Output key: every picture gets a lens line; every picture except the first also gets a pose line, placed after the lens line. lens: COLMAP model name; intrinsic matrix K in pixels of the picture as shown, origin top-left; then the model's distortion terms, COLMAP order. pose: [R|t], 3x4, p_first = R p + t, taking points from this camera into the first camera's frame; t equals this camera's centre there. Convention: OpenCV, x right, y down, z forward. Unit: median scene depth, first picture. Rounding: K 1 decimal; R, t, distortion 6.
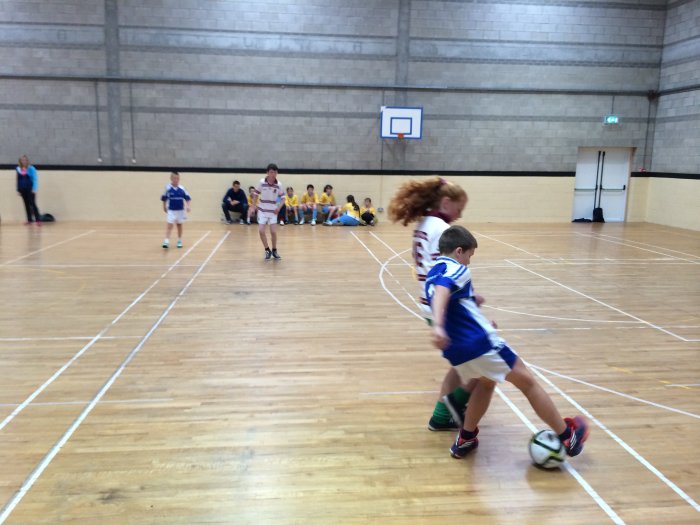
lens RADIAL K [[618.4, 0, 343.7], [0, 618.4, 256.8], [0, 0, 1]] dist [0.077084, -0.096732]
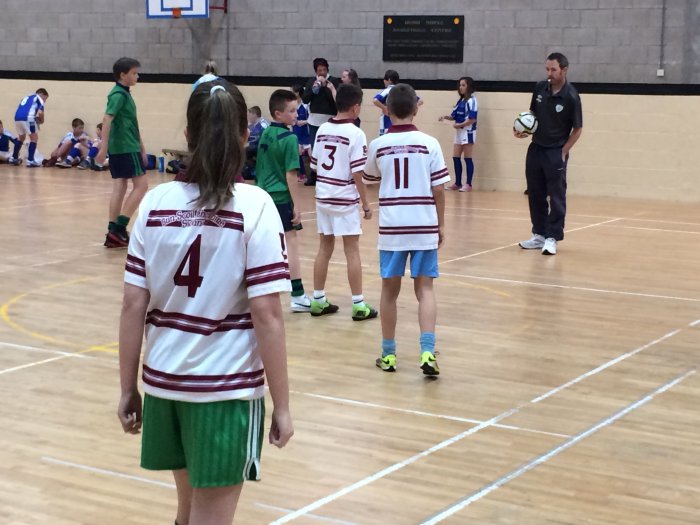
lens RADIAL K [[1424.3, 0, 354.3], [0, 1424.3, 258.6], [0, 0, 1]] dist [0.088650, 0.000000]
pose [[0.780621, 0.082951, -0.619475, 0.229684], [-0.098965, 0.995054, 0.008534, -0.001650], [0.617119, 0.054645, 0.784970, 0.029041]]
